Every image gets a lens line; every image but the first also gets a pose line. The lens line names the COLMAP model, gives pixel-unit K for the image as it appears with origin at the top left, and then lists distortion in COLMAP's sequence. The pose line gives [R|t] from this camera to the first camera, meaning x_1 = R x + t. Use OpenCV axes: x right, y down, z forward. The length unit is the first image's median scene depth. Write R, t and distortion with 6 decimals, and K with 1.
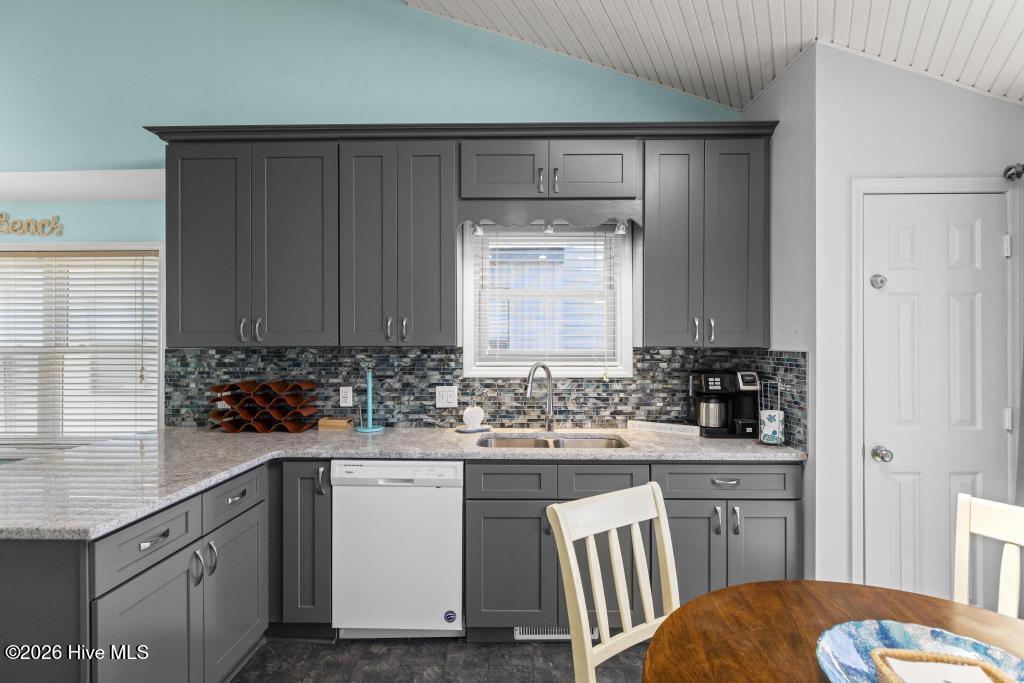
lens RADIAL K [[518.5, 0, 512.8], [0, 518.5, 342.7], [0, 0, 1]] dist [0.004744, -0.000035]
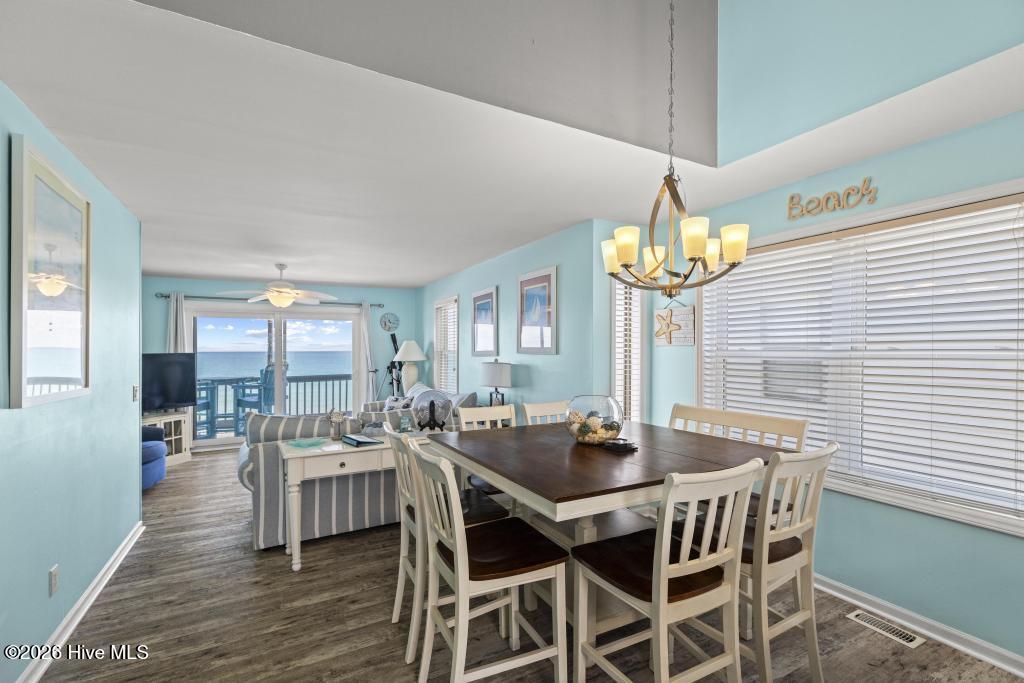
lens RADIAL K [[464.2, 0, 503.7], [0, 464.2, 351.7], [0, 0, 1]] dist [0.005689, -0.000575]
pose [[0.487409, 0.005446, -0.873157, -0.540810], [0.006918, 0.999925, 0.010099, -0.001172], [0.873146, -0.010963, 0.487335, 0.204509]]
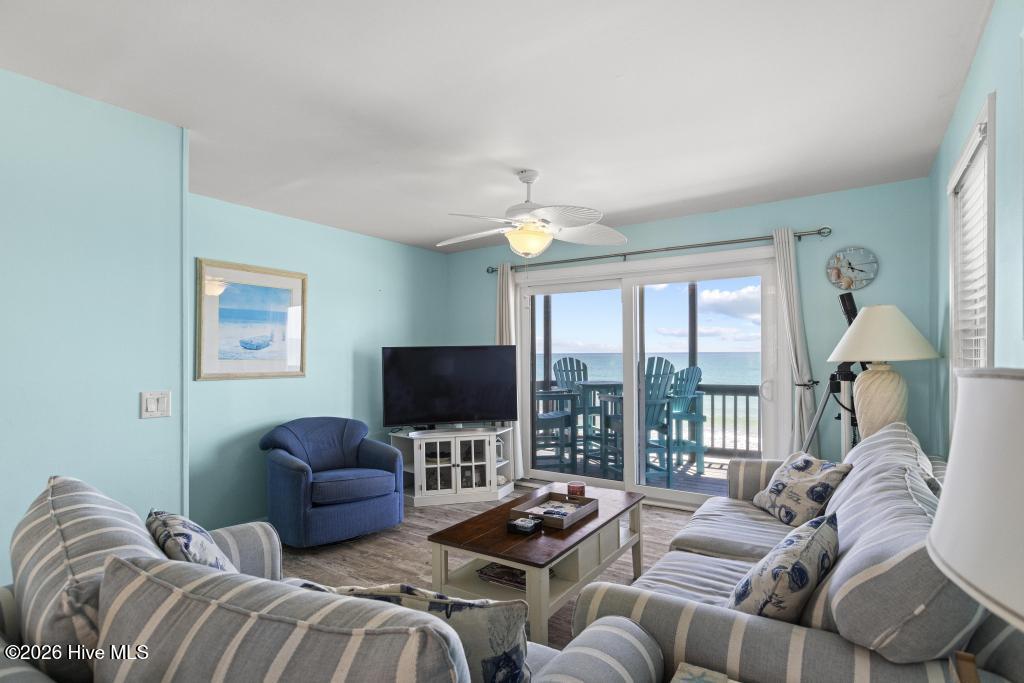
lens RADIAL K [[525.0, 0, 502.9], [0, 525.0, 348.2], [0, 0, 1]] dist [0.002288, 0.000228]
pose [[-0.517712, 0.004463, -0.855543, -1.308843], [0.017090, 0.999841, -0.005126, 0.023289], [0.855384, -0.017275, -0.517706, 0.656575]]
